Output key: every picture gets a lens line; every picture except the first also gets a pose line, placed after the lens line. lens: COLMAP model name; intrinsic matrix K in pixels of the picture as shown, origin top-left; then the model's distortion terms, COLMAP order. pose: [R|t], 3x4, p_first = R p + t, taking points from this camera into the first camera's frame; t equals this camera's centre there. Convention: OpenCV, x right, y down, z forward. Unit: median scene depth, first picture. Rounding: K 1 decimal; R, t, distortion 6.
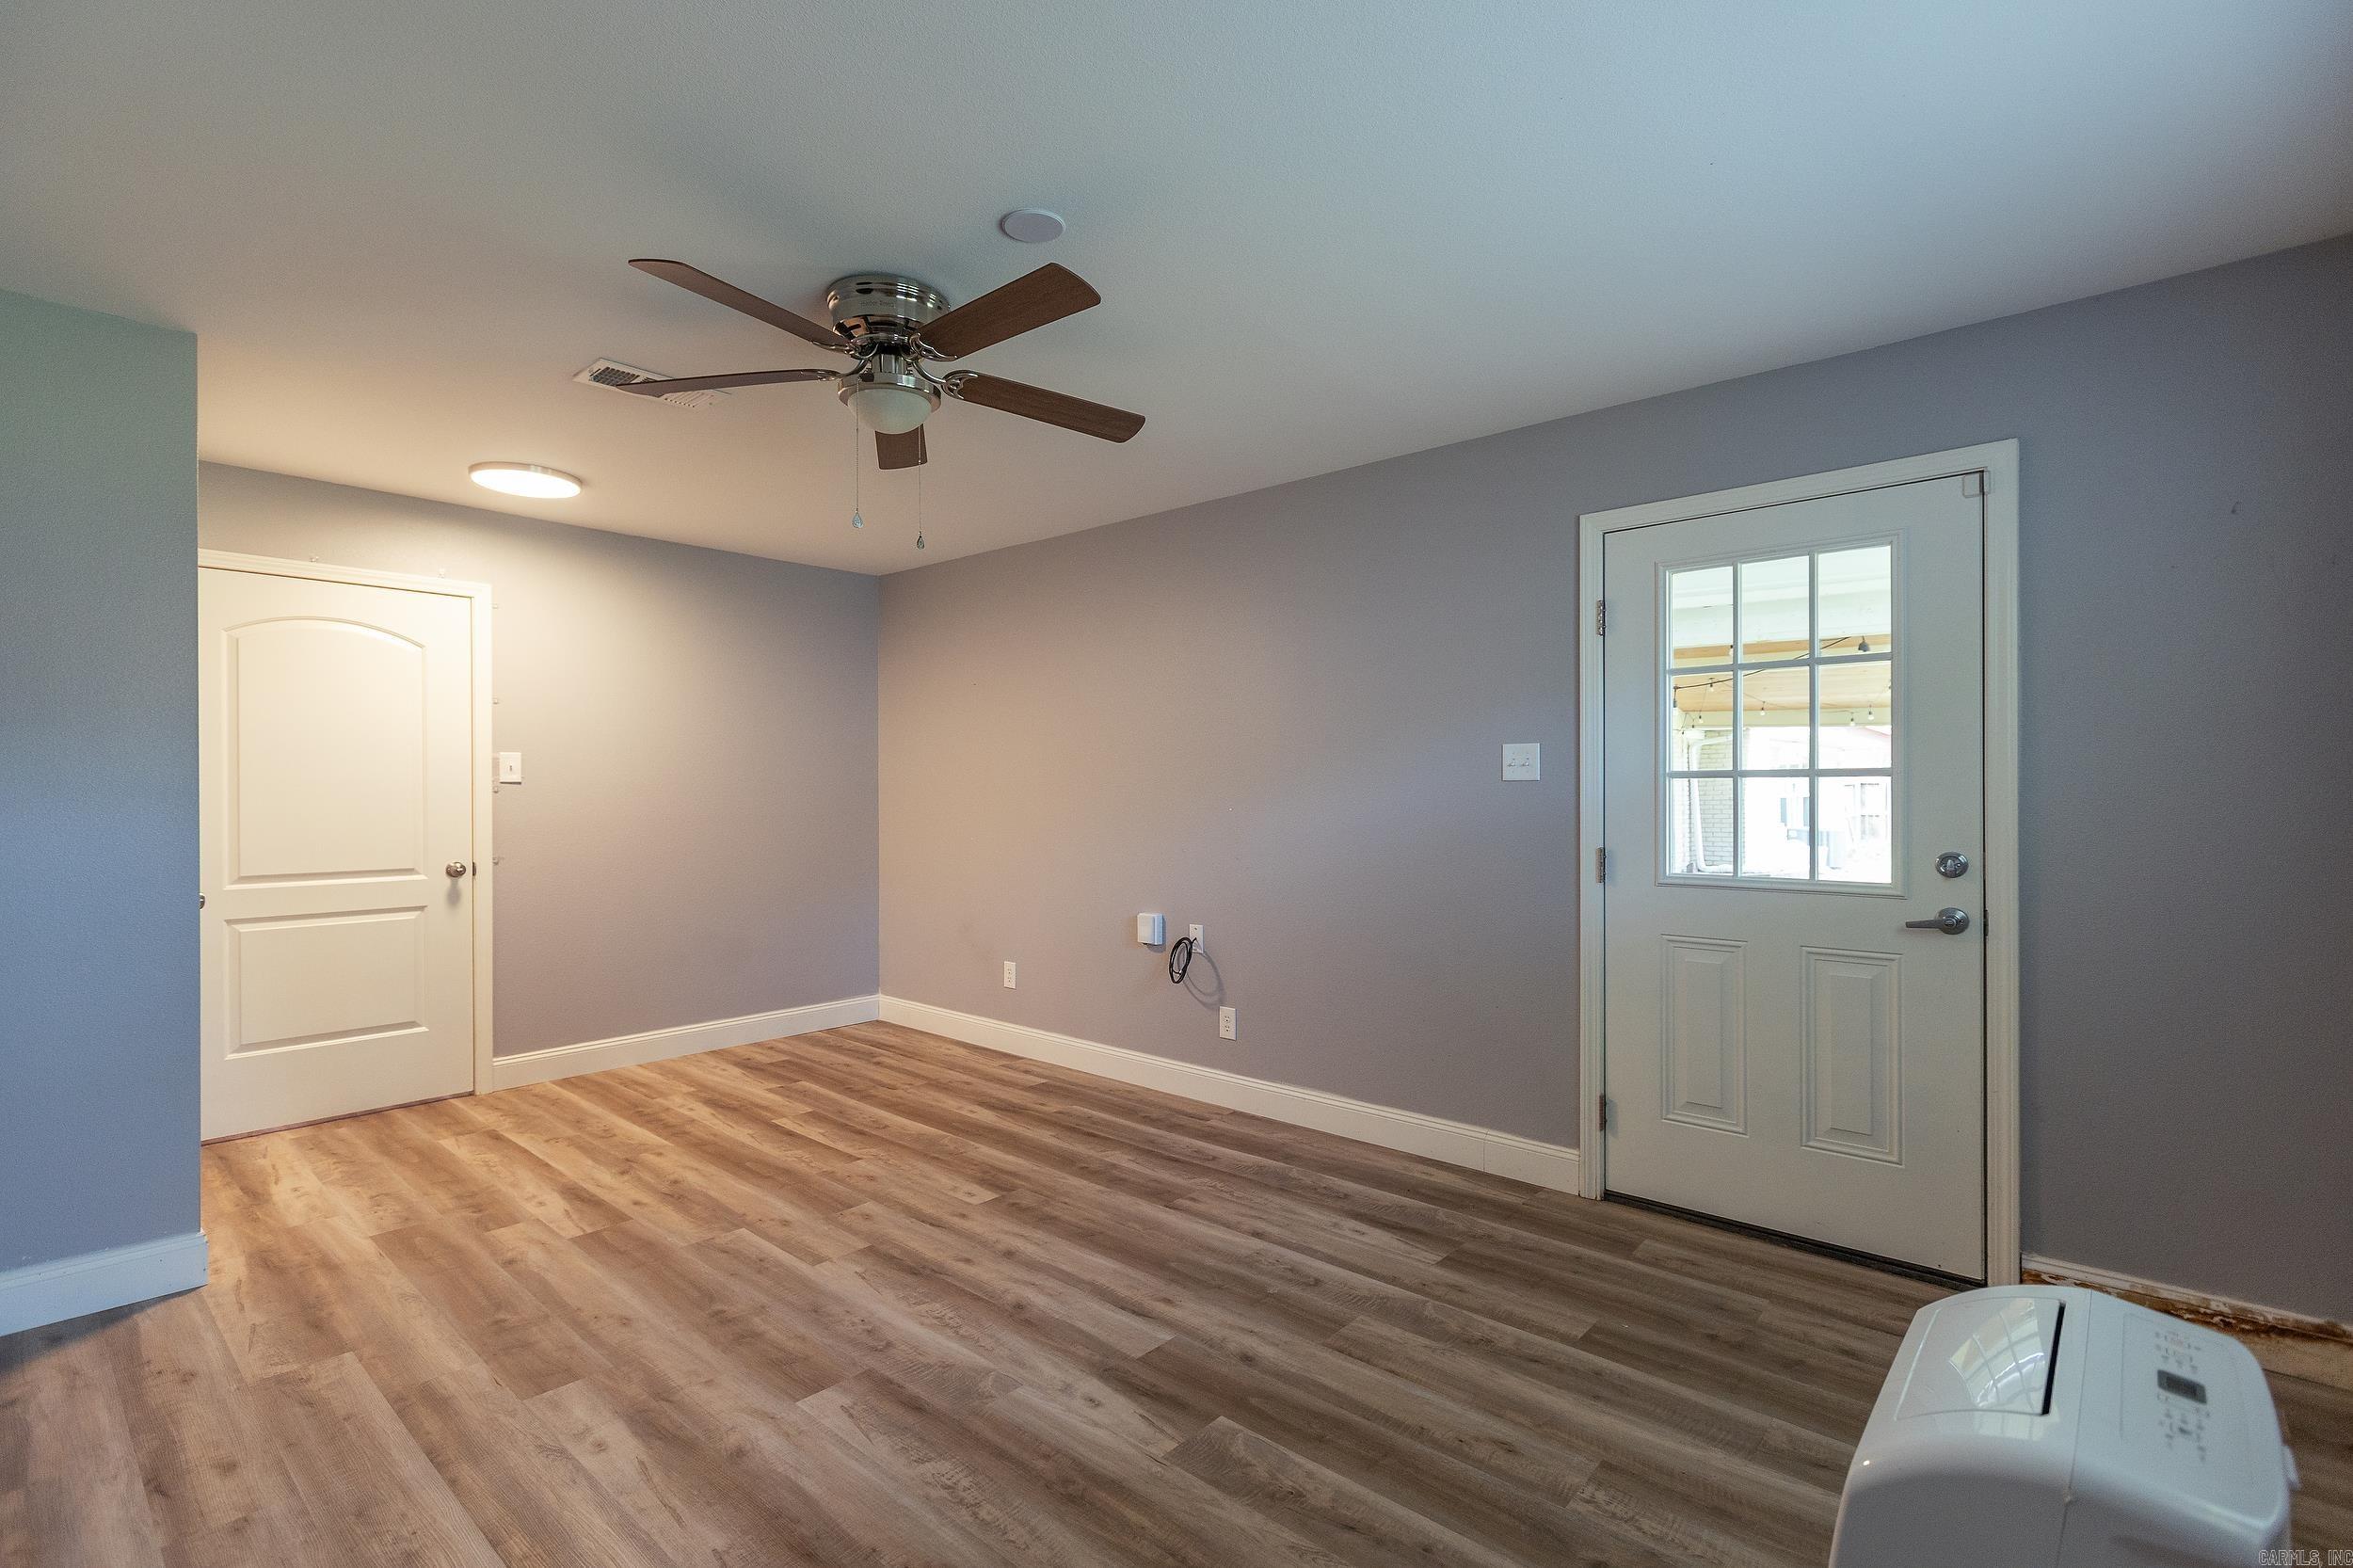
lens RADIAL K [[1063.4, 0, 1177.0], [0, 1063.4, 788.4], [0, 0, 1]] dist [-0.003280, -0.000567]
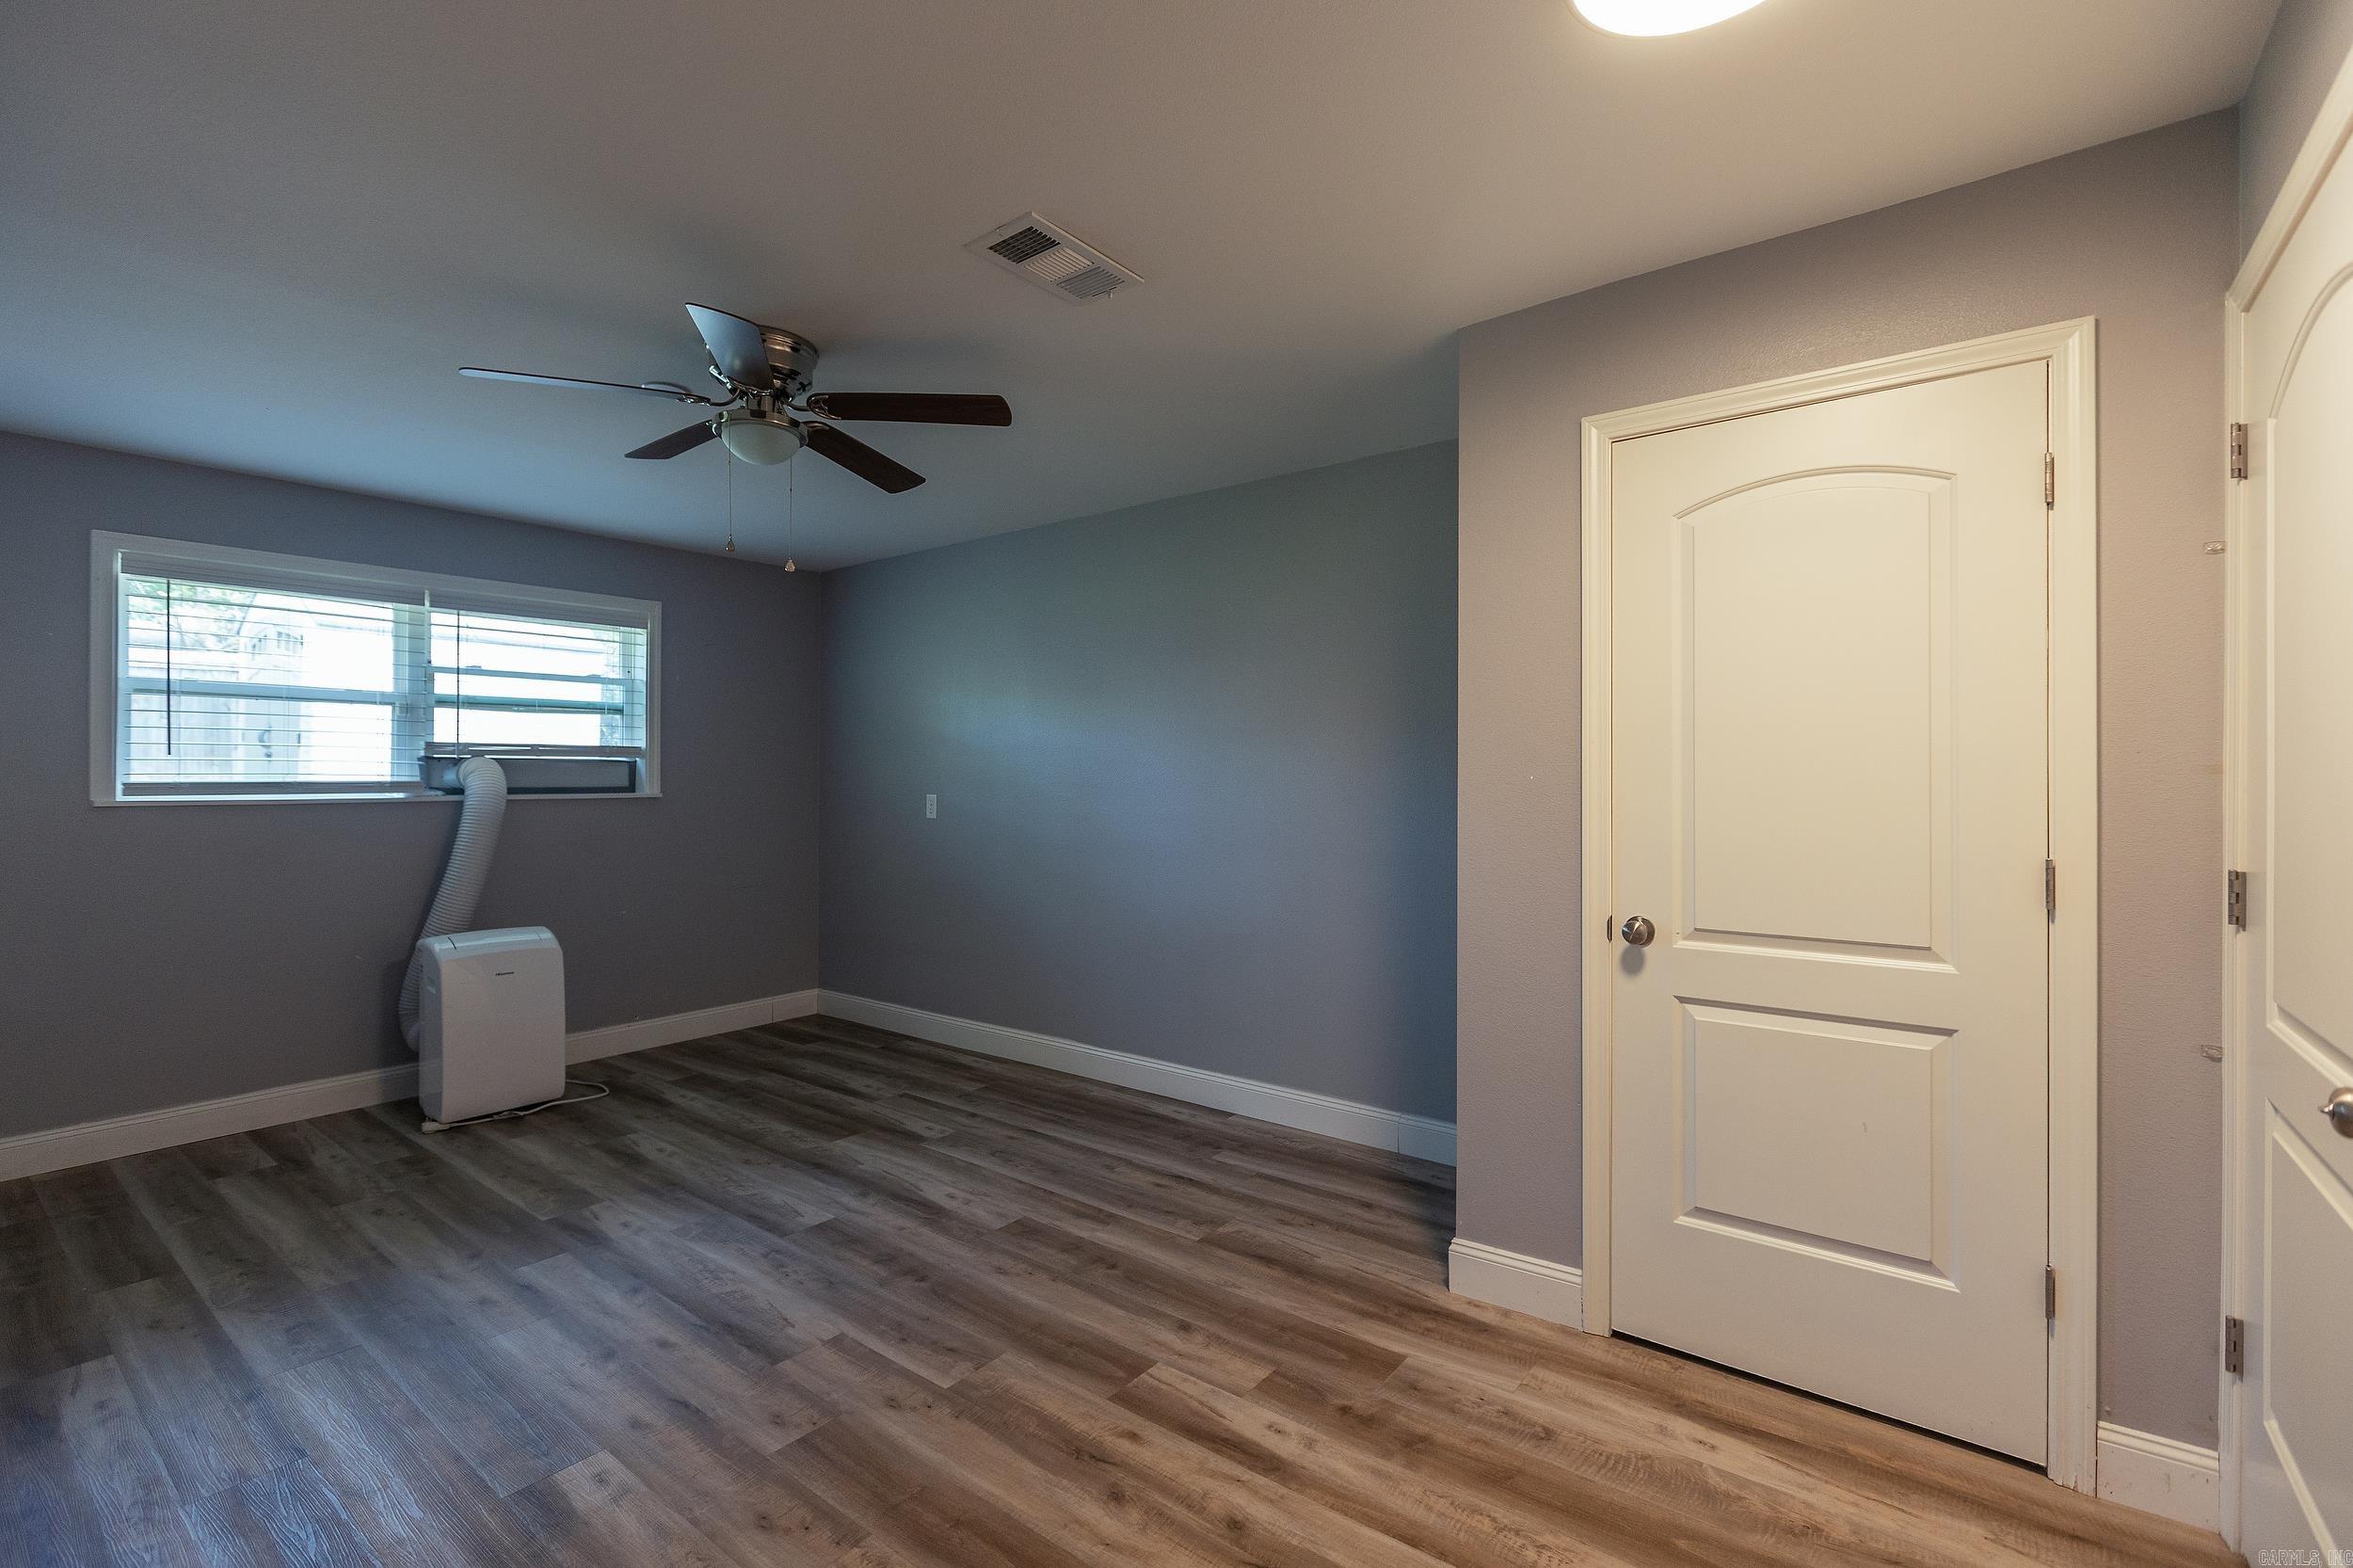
lens RADIAL K [[1063.4, 0, 1174.3], [0, 1063.4, 785.7], [0, 0, 1]] dist [-0.003280, -0.000567]
pose [[-0.998672, 0.001747, -0.051484, -0.624407], [0.001696, 0.999998, 0.001031, -0.014355], [0.051486, 0.000942, -0.998673, 2.064598]]
